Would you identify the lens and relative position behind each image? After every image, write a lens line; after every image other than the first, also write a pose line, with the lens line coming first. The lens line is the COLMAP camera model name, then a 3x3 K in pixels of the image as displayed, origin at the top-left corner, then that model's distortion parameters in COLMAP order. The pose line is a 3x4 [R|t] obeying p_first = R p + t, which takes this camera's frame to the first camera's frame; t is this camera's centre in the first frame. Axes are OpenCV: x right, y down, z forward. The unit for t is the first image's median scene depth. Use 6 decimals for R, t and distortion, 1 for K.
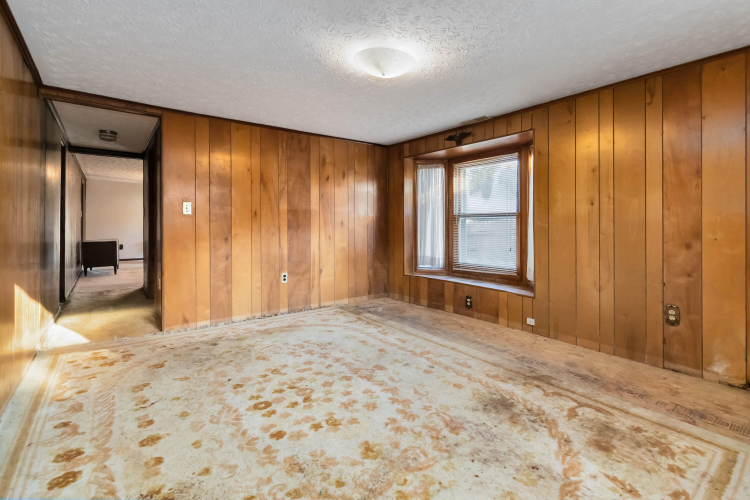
lens RADIAL K [[342.1, 0, 375.9], [0, 342.1, 221.3], [0, 0, 1]] dist [-0.000432, 0.000585]
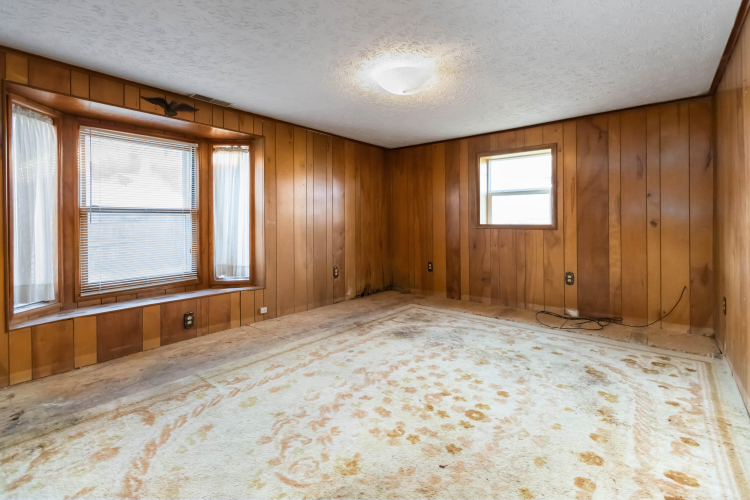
lens RADIAL K [[342.1, 0, 382.2], [0, 342.1, 223.7], [0, 0, 1]] dist [-0.000432, 0.000585]
pose [[-0.215285, -0.004132, 0.976542, -0.987672], [-0.002030, 0.999991, 0.003784, 0.011777], [-0.976549, -0.001168, -0.215292, 1.206369]]
